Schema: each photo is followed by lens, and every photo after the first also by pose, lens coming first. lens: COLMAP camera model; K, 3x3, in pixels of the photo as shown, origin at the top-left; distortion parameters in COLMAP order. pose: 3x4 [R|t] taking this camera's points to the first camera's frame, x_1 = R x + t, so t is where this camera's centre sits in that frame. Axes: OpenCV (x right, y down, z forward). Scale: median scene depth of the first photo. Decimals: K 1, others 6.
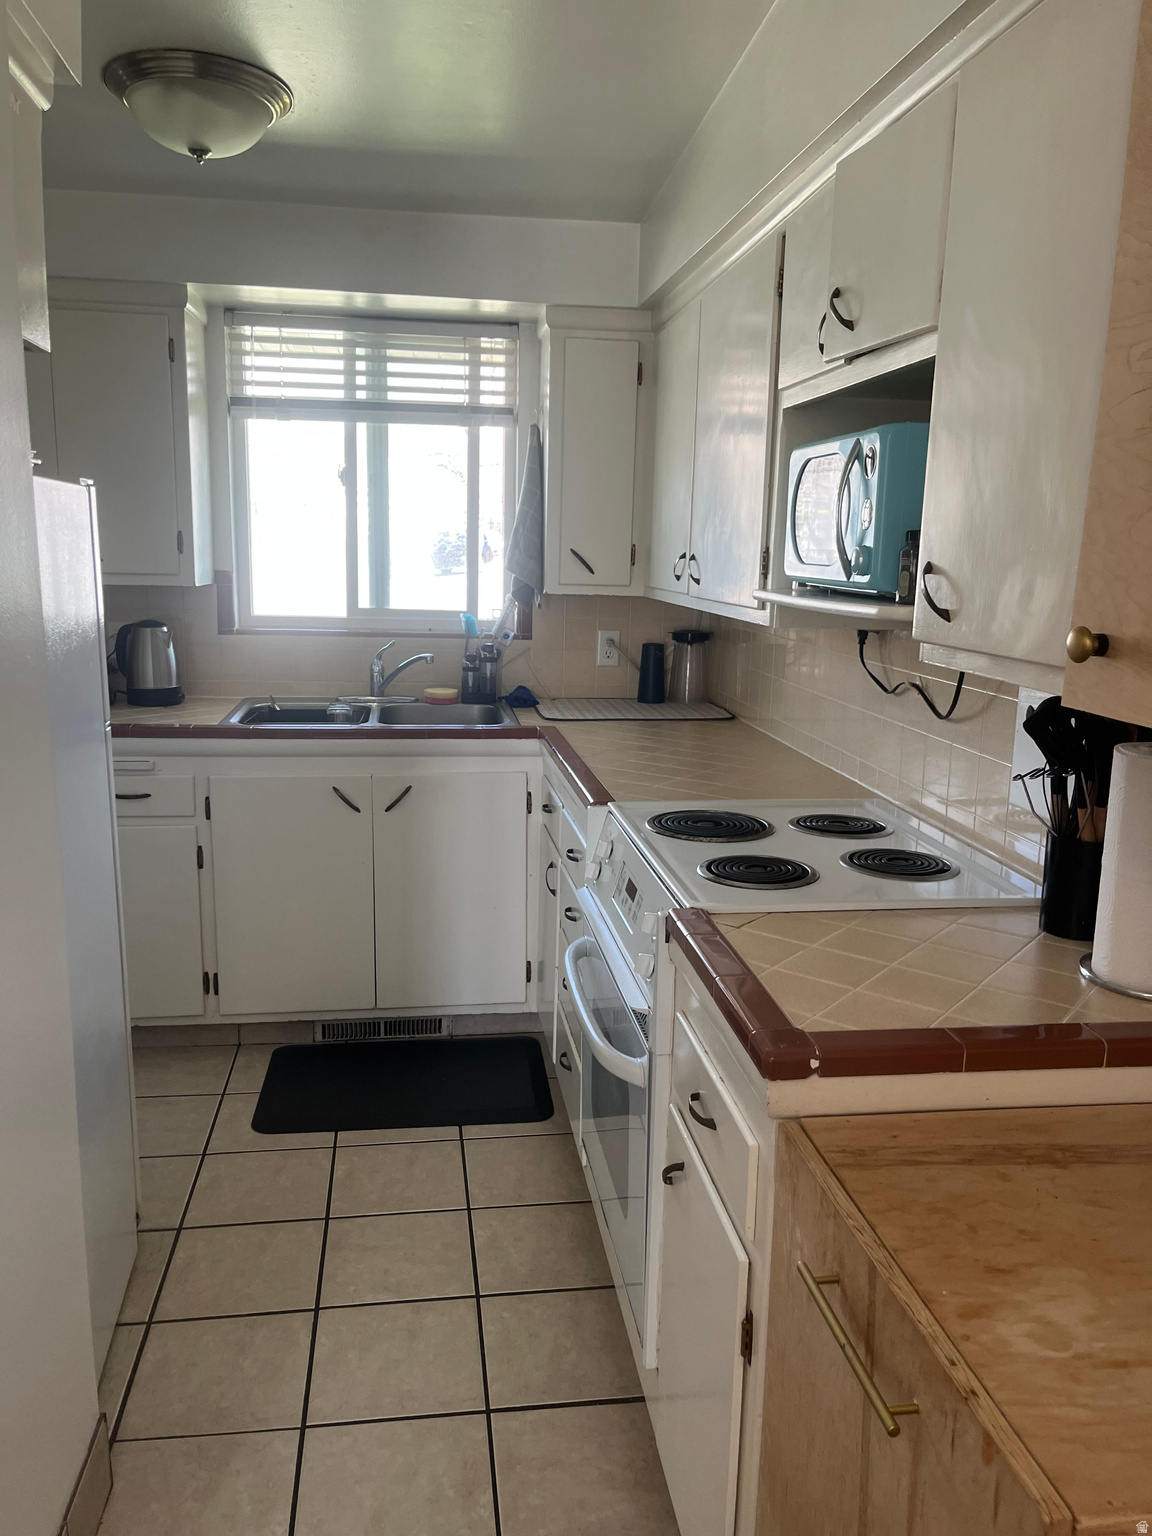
lens RADIAL K [[1169.4, 0, 583.1], [0, 1169.4, 788.3], [0, 0, 1]] dist [0.069303, -0.100681]
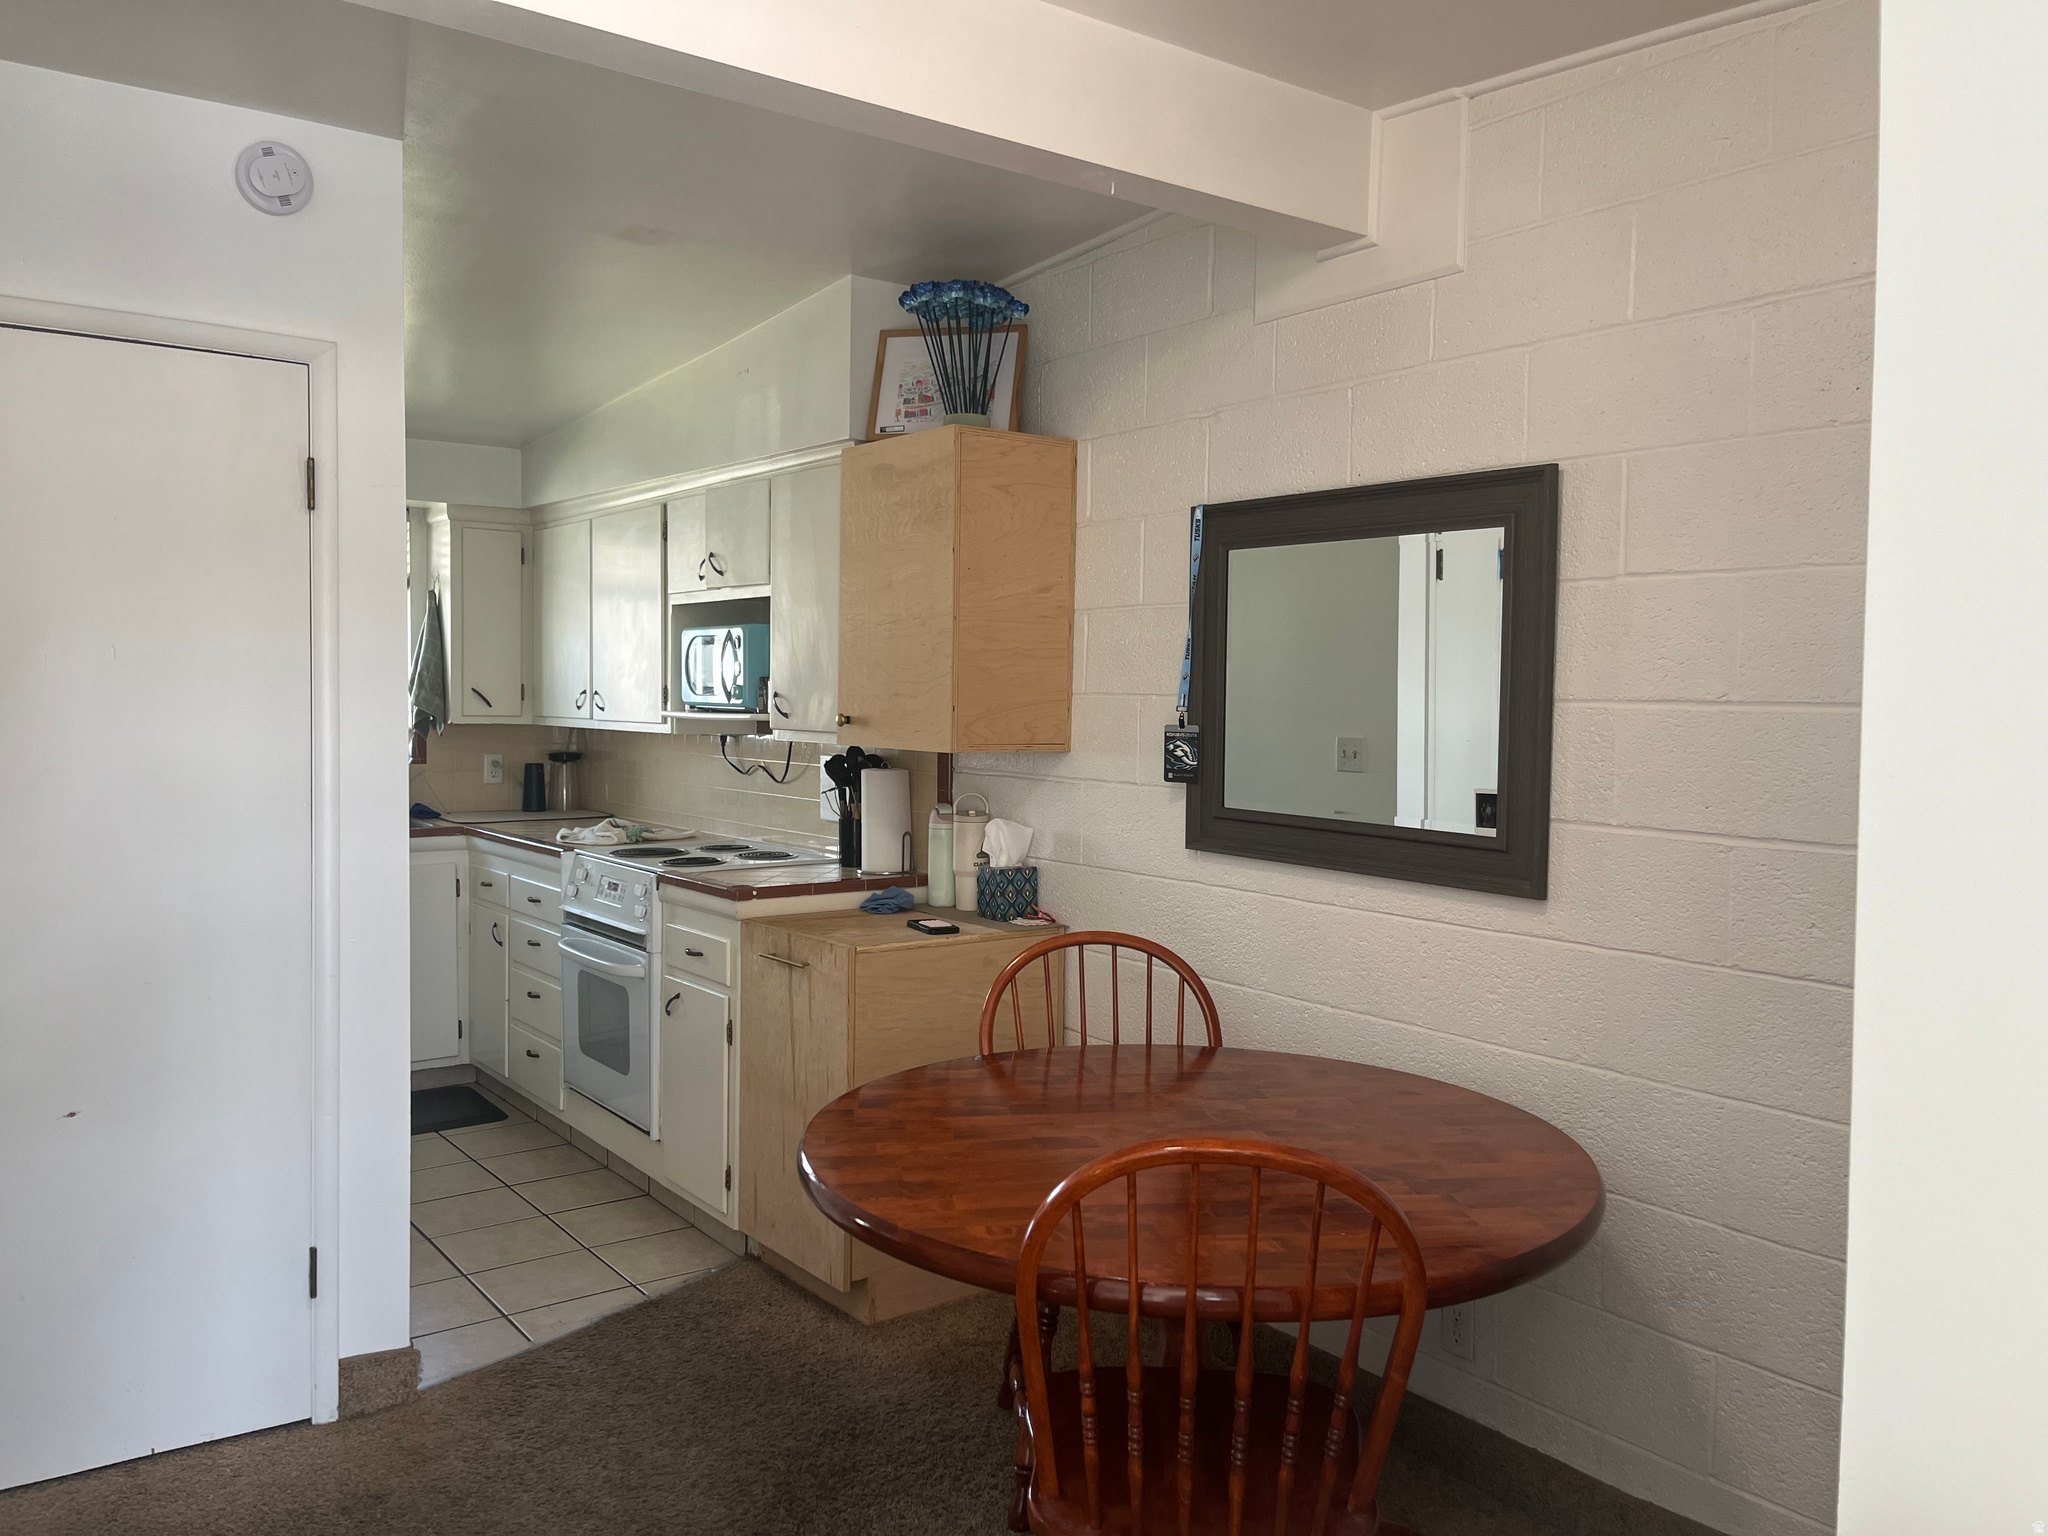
lens RADIAL K [[1577.6, 0, 1024.0], [0, 1577.6, 768.0], [0, 0, 1]] dist [0.031875, -0.100810]
pose [[0.883473, -0.033097, 0.467312, -0.460284], [0.102475, 0.986998, -0.123830, 0.244157], [-0.457138, 0.157288, 0.875377, -1.195339]]
